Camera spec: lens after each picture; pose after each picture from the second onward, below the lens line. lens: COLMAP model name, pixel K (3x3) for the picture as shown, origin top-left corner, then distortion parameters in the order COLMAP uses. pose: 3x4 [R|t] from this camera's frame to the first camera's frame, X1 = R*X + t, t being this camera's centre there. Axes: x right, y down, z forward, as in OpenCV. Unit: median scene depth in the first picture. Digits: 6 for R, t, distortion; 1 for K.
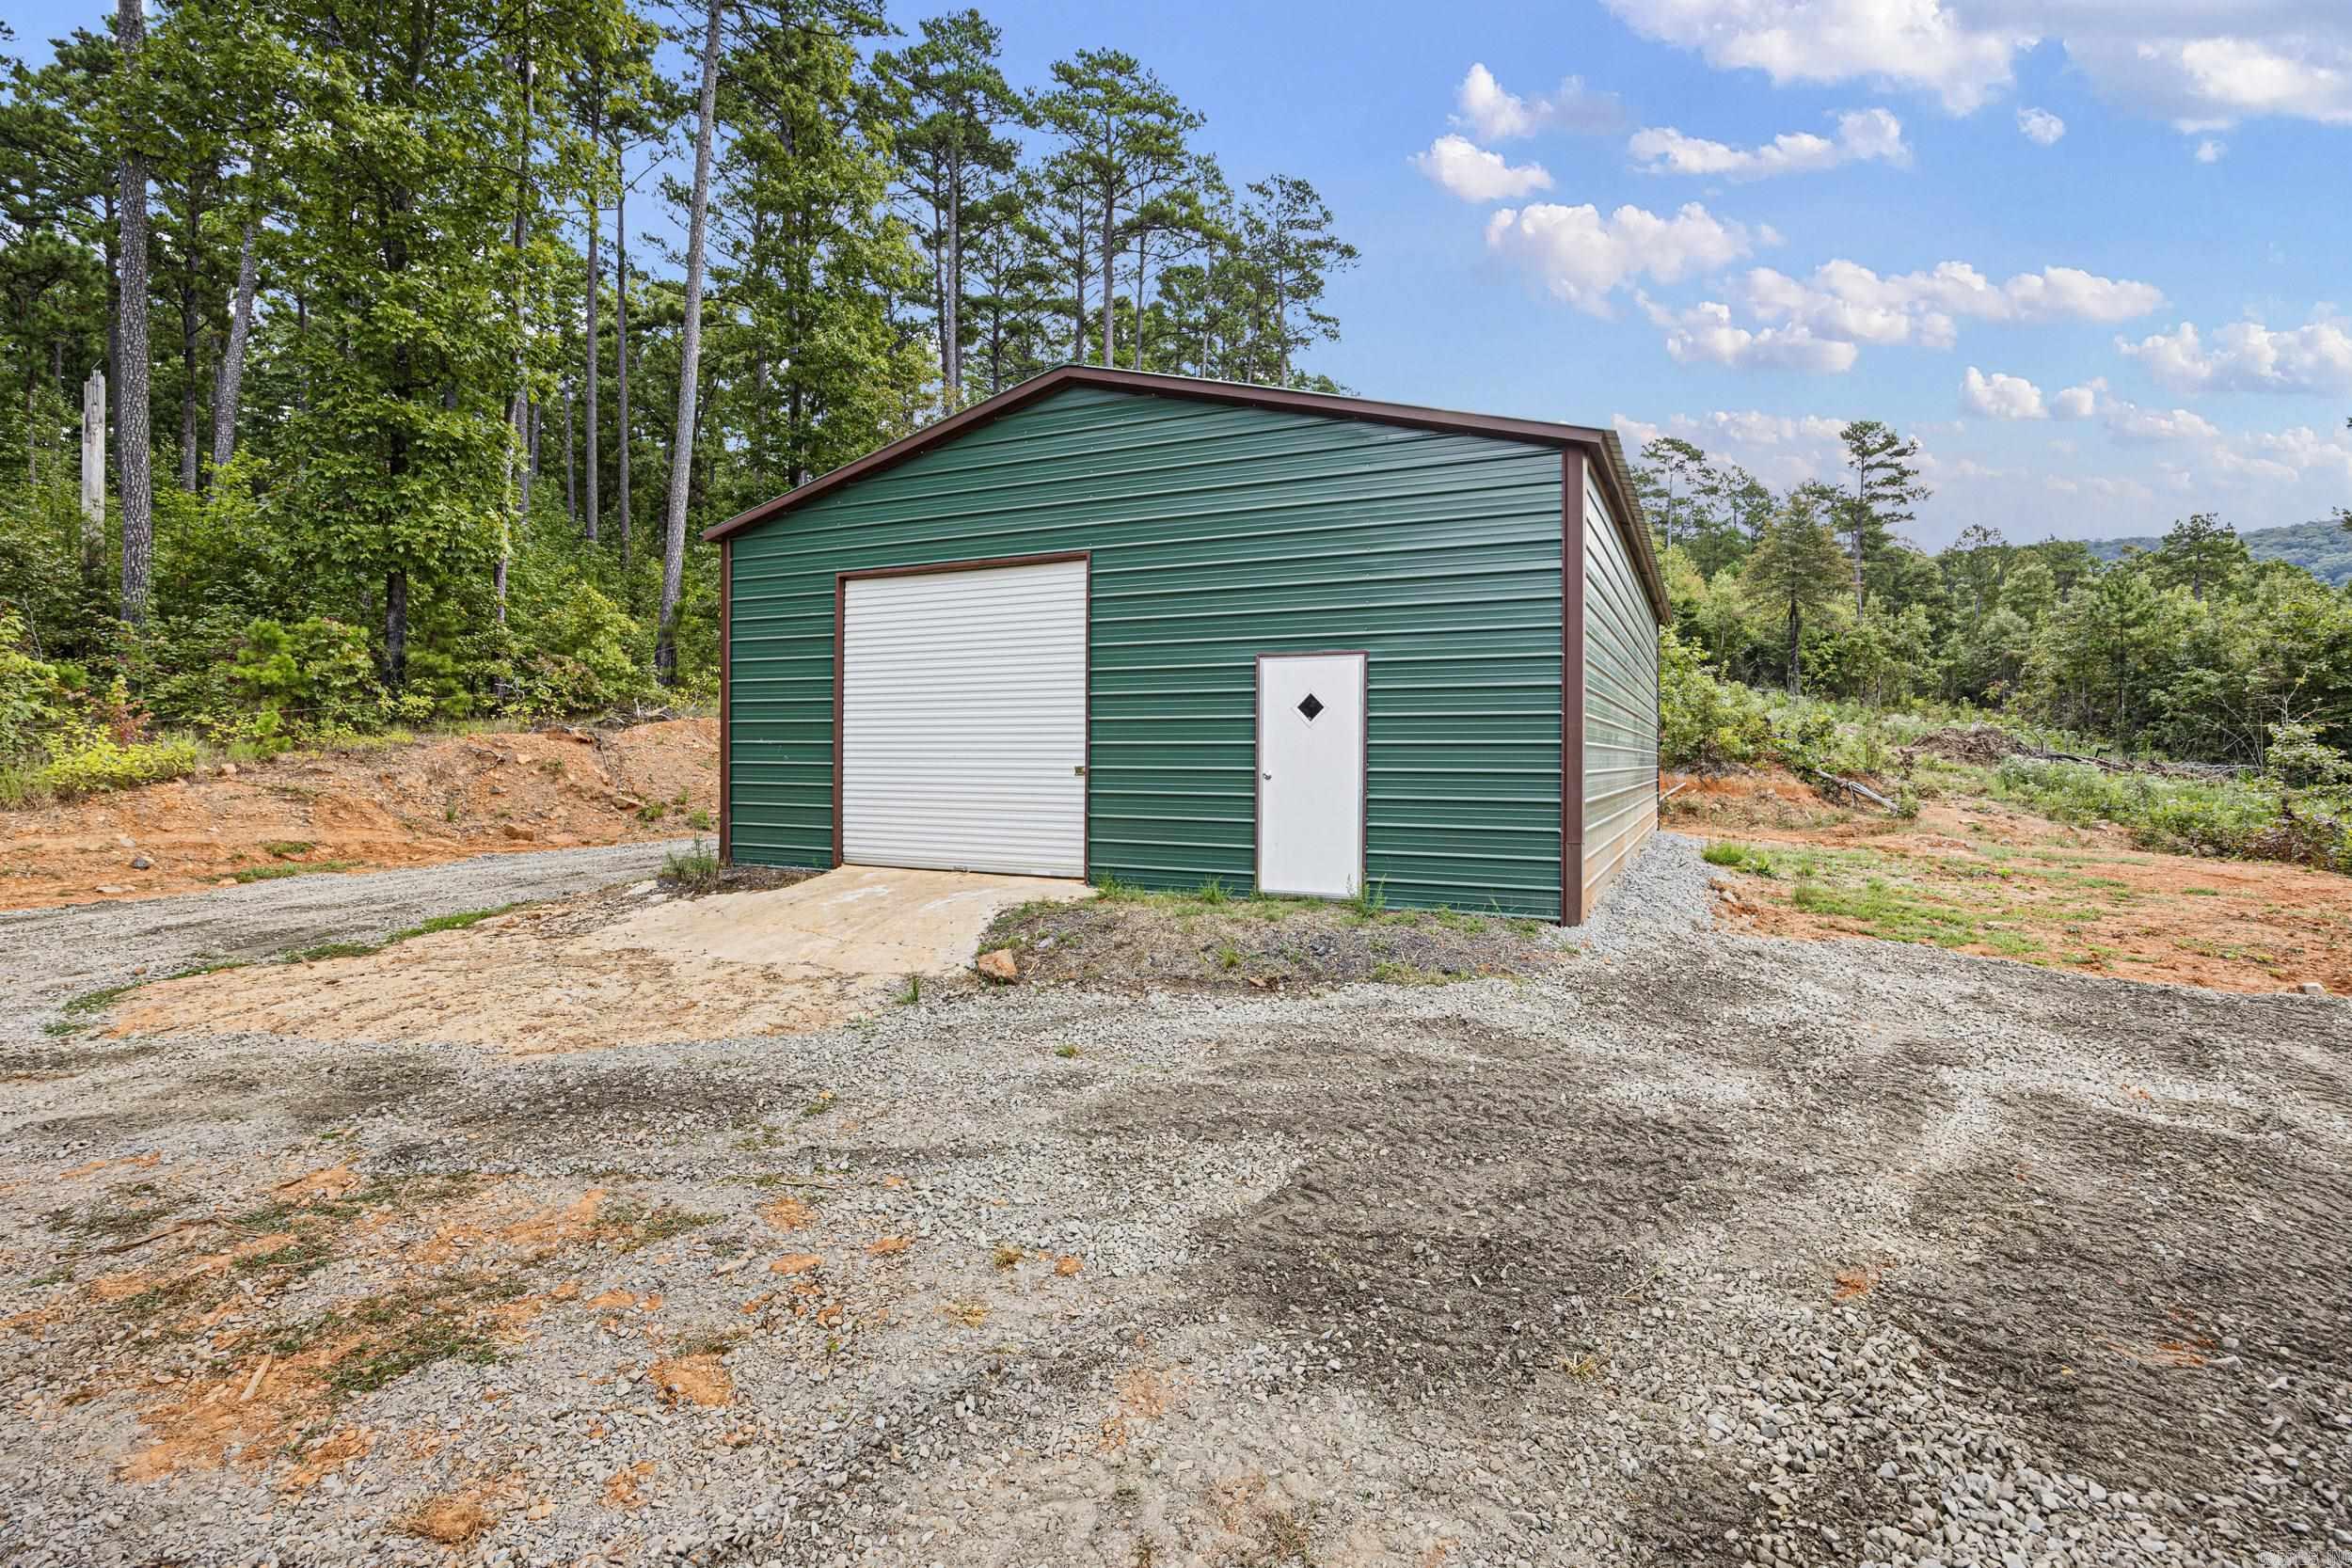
lens RADIAL K [[1079.7, 0, 1163.9], [0, 1079.7, 717.9], [0, 0, 1]] dist [-0.010220, 0.000541]
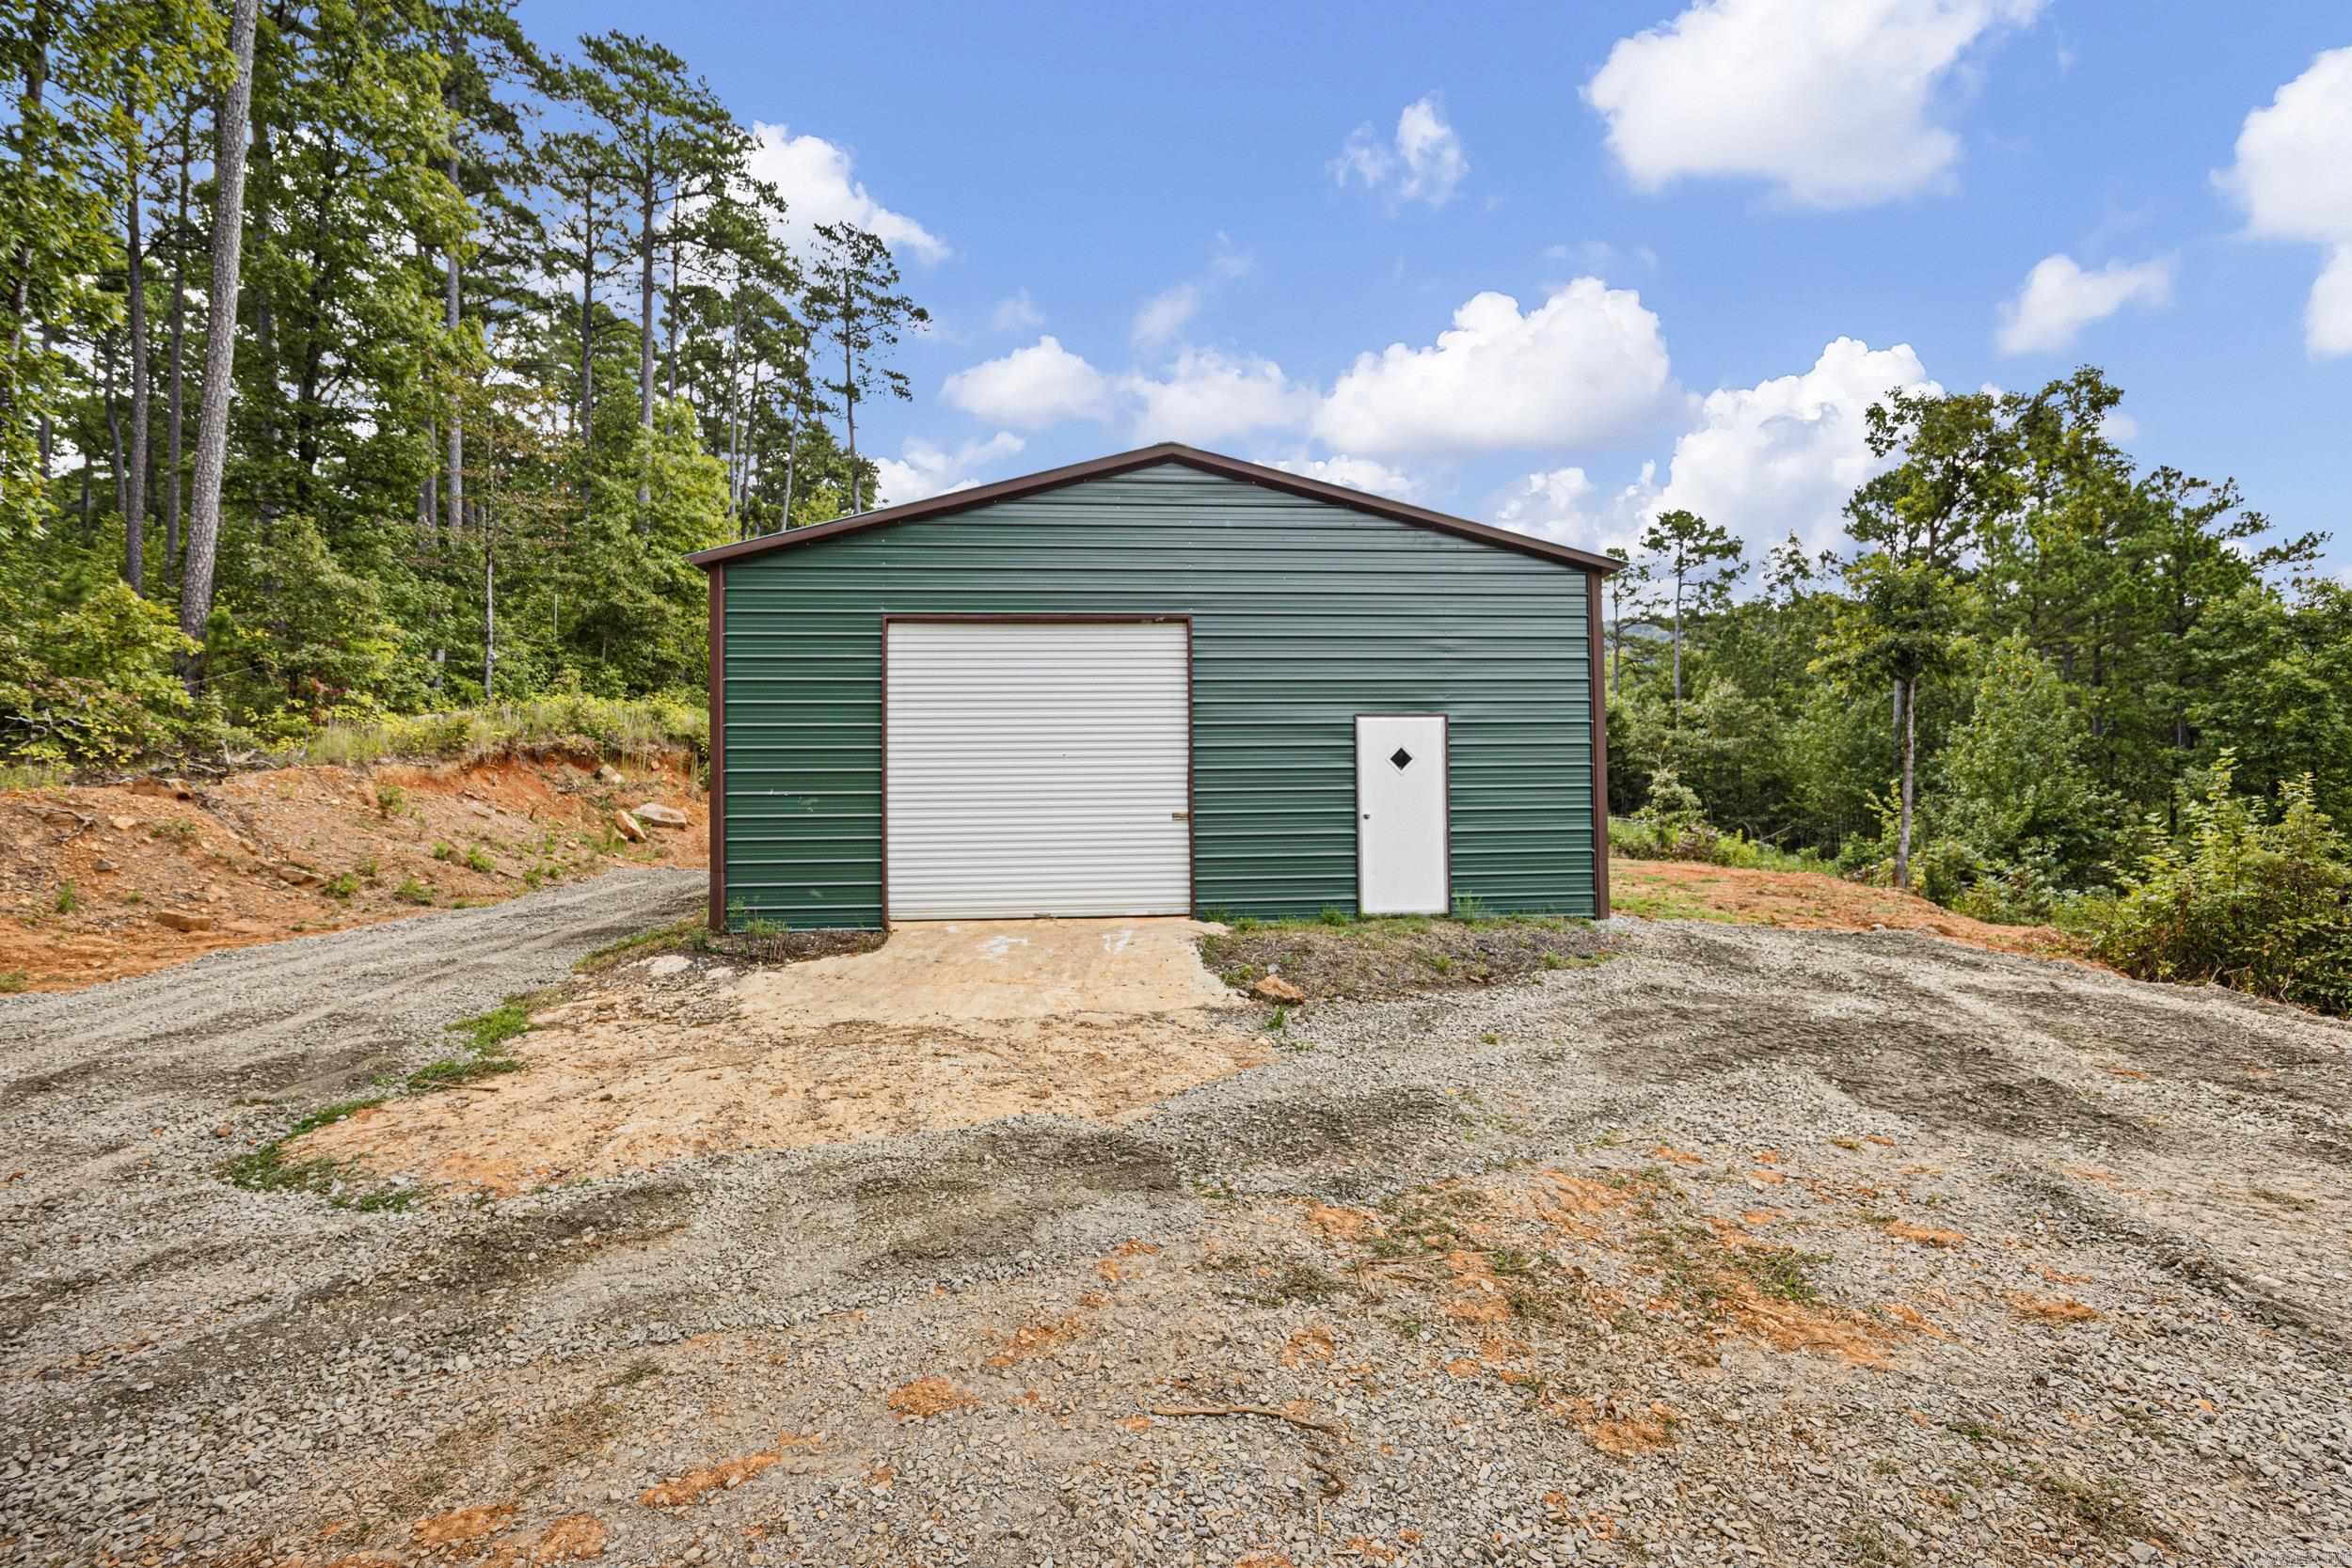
lens RADIAL K [[1044.5, 0, 1168.6], [0, 1044.5, 763.3], [0, 0, 1]] dist [-0.013956, 0.000337]
pose [[0.872921, 0.002755, 0.487855, -0.607262], [-0.001161, 0.999993, -0.003569, -0.000236], [-0.487861, 0.002549, 0.872918, 0.088998]]
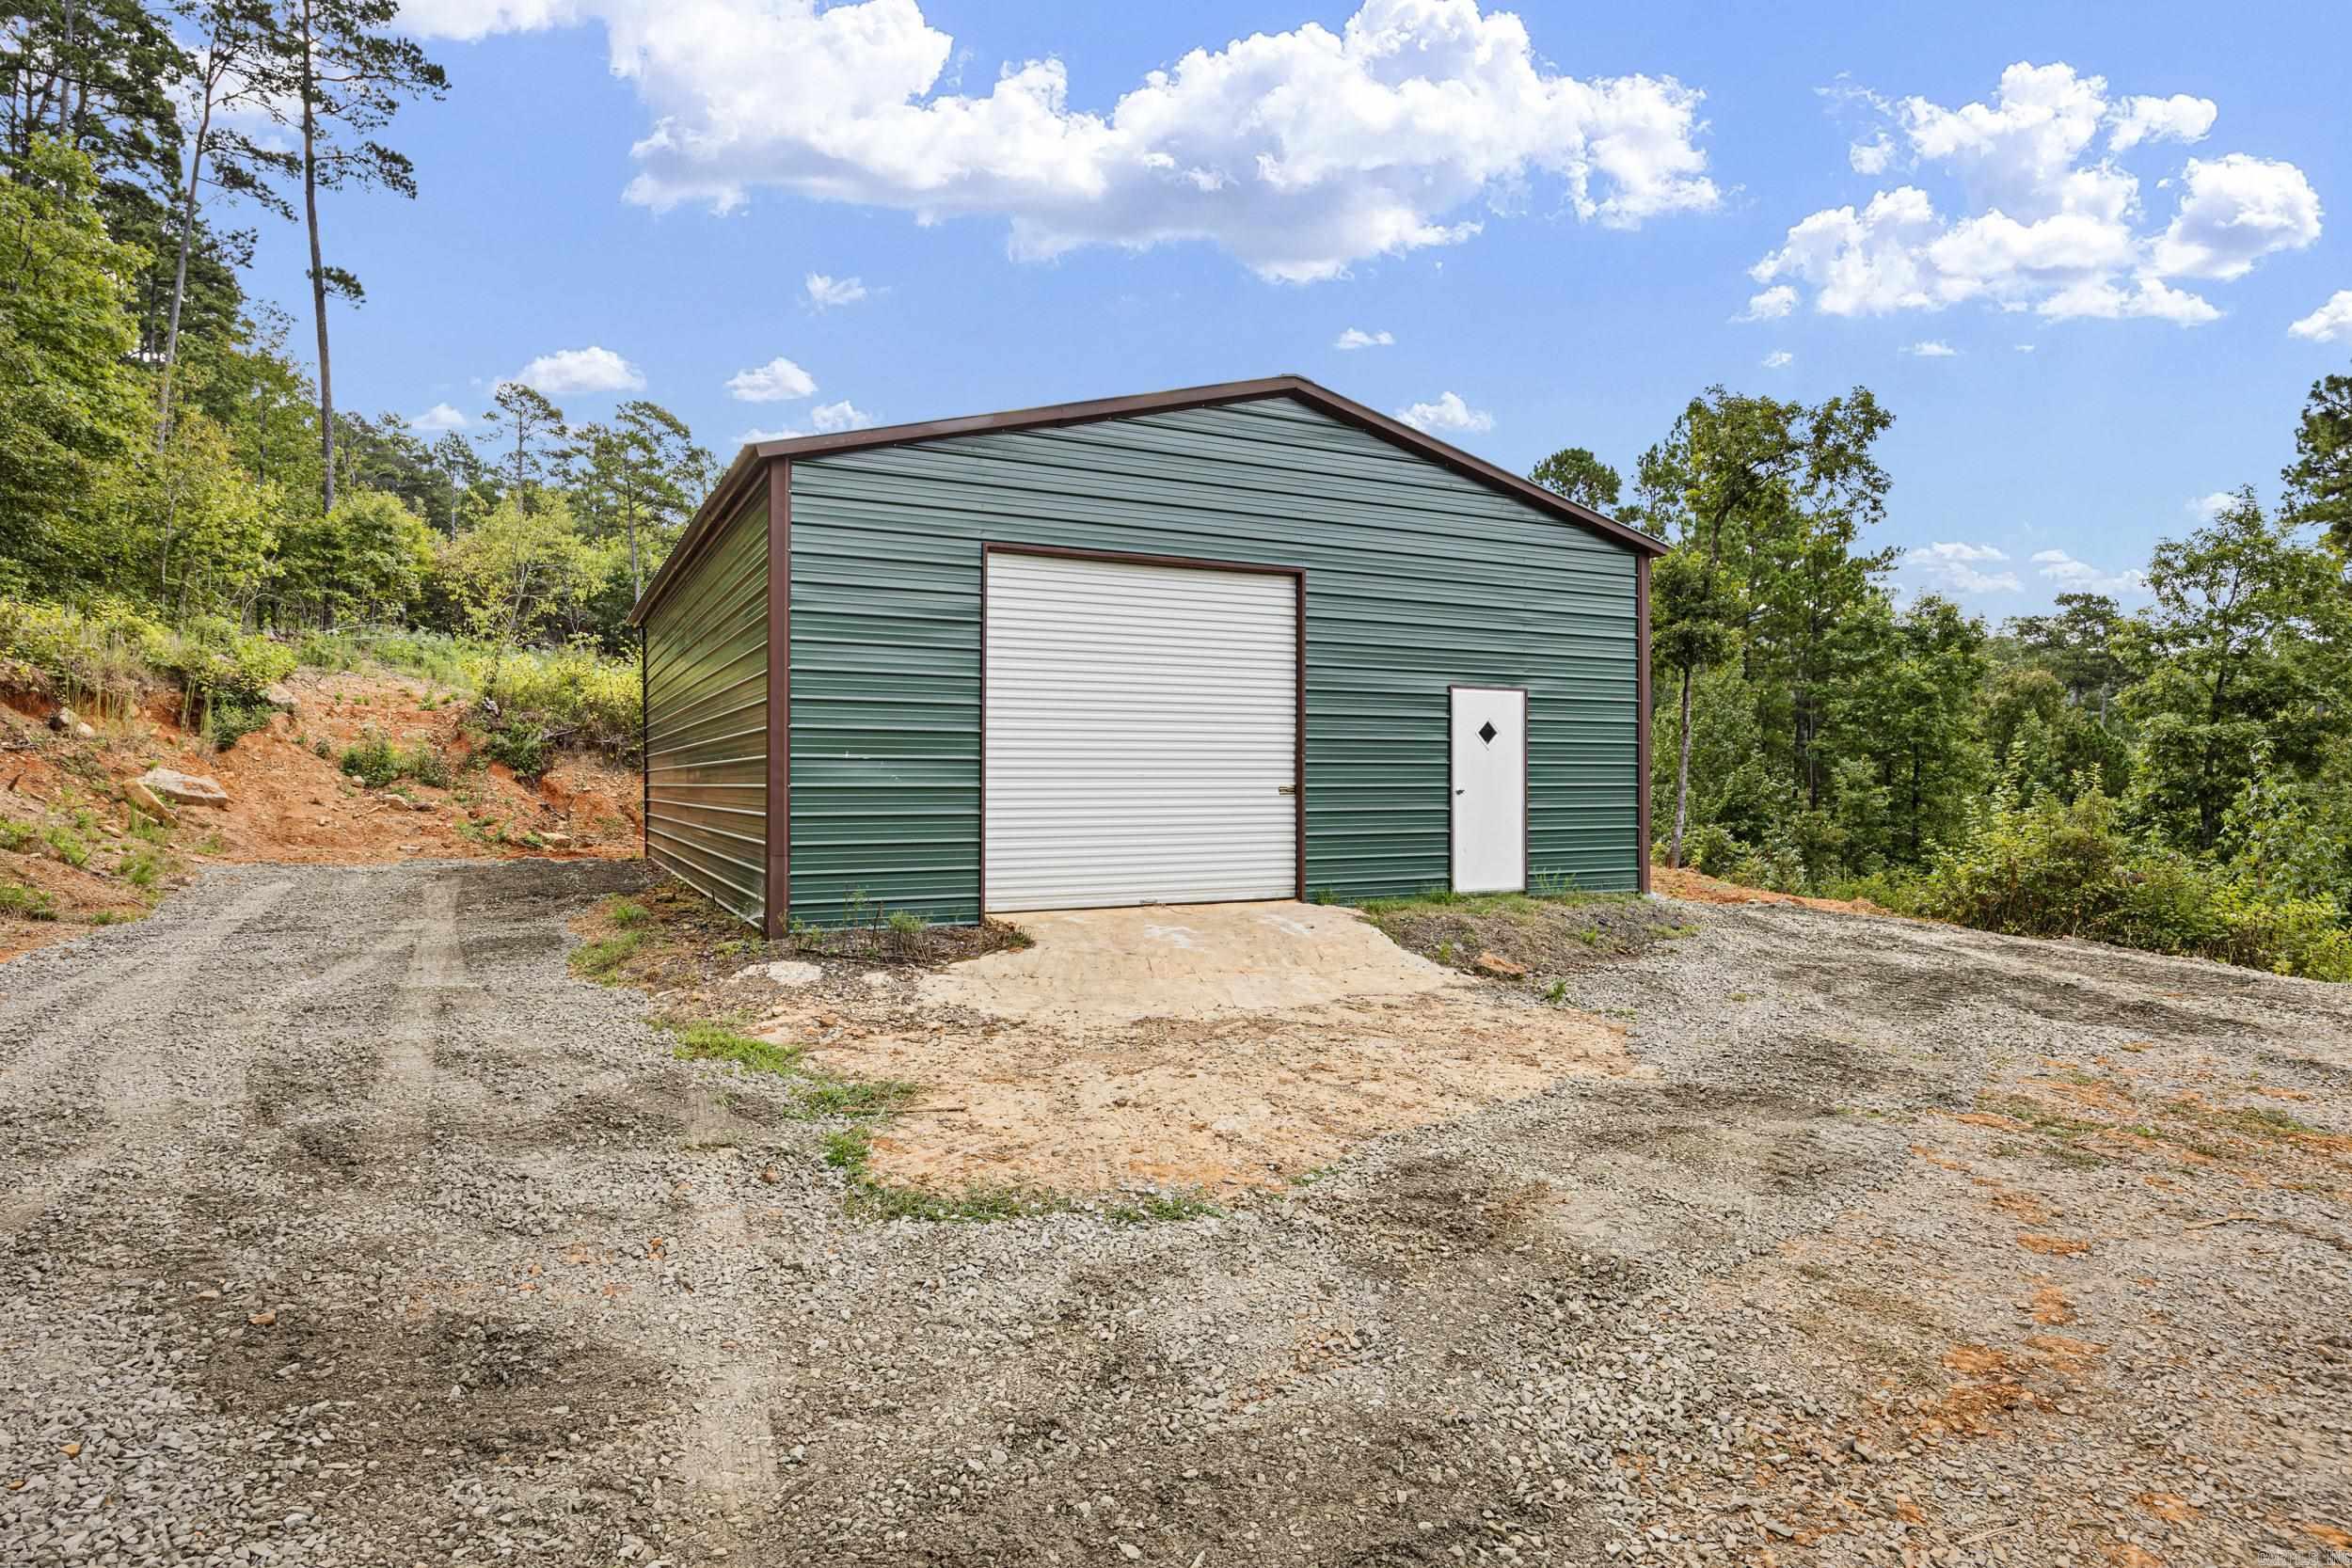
lens RADIAL K [[1296.4, 0, 1182.6], [0, 1296.4, 768.7], [0, 0, 1]] dist [-0.013510, -0.001198]
pose [[0.622698, 0.001644, 0.782461, -1.072647], [-0.025304, 0.999517, 0.018038, 0.011160], [-0.782053, -0.031032, 0.622438, 0.342018]]
